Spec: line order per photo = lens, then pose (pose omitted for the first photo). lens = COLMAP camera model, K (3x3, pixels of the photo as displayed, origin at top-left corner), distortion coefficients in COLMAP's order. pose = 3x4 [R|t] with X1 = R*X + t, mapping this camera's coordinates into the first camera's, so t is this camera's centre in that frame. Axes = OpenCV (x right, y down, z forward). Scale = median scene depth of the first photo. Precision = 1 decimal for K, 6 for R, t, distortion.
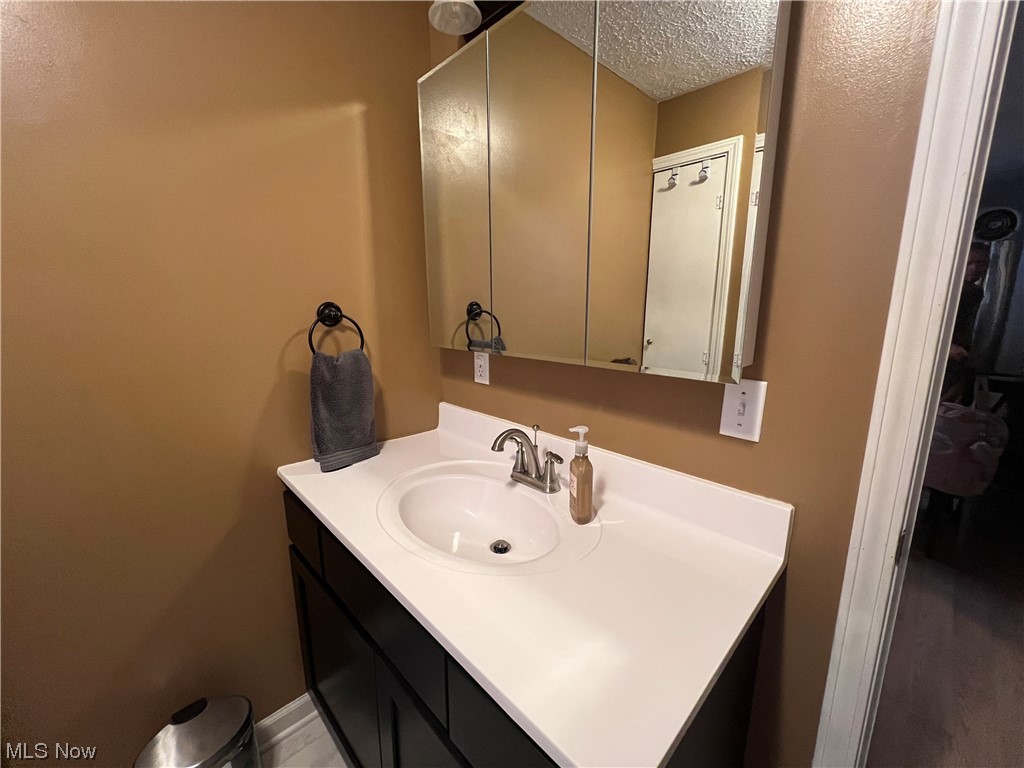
lens RADIAL K [[410.6, 0, 512.0], [0, 410.6, 384.0], [0, 0, 1]] dist [0.000126, -0.000153]
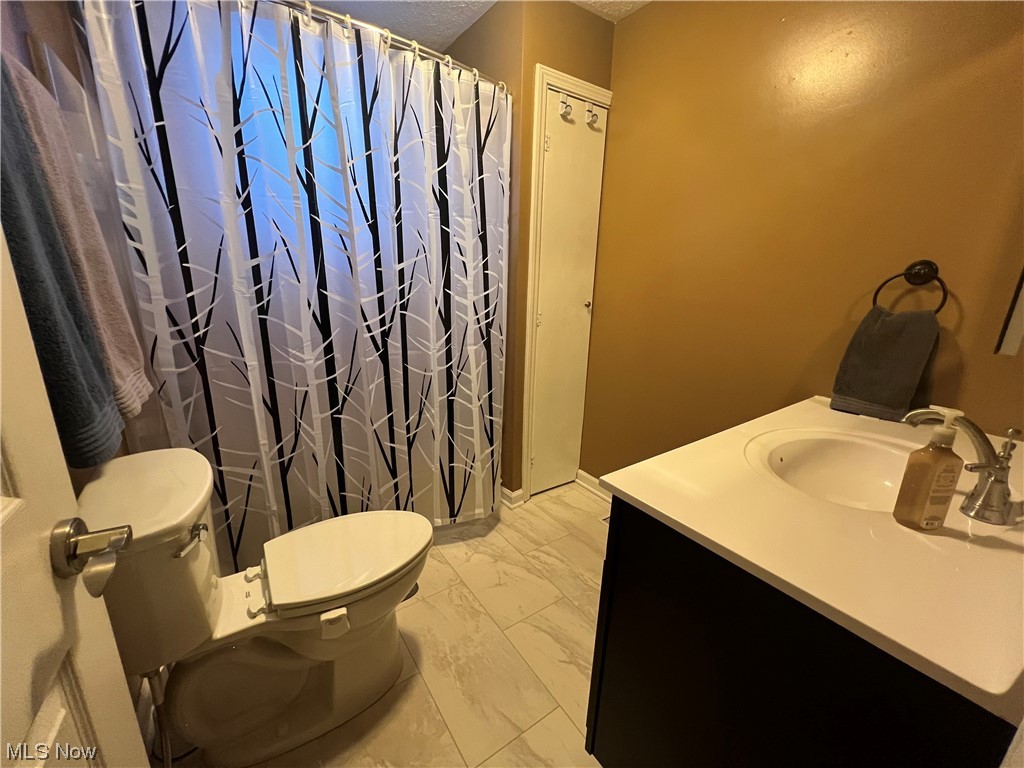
lens RADIAL K [[410.6, 0, 512.0], [0, 410.6, 384.0], [0, 0, 1]] dist [0.000126, -0.000153]
pose [[-0.173571, 0.255442, -0.951116, 0.760031], [-0.221374, 0.930940, 0.290422, 0.012916], [0.959618, 0.260962, -0.105036, 0.217386]]
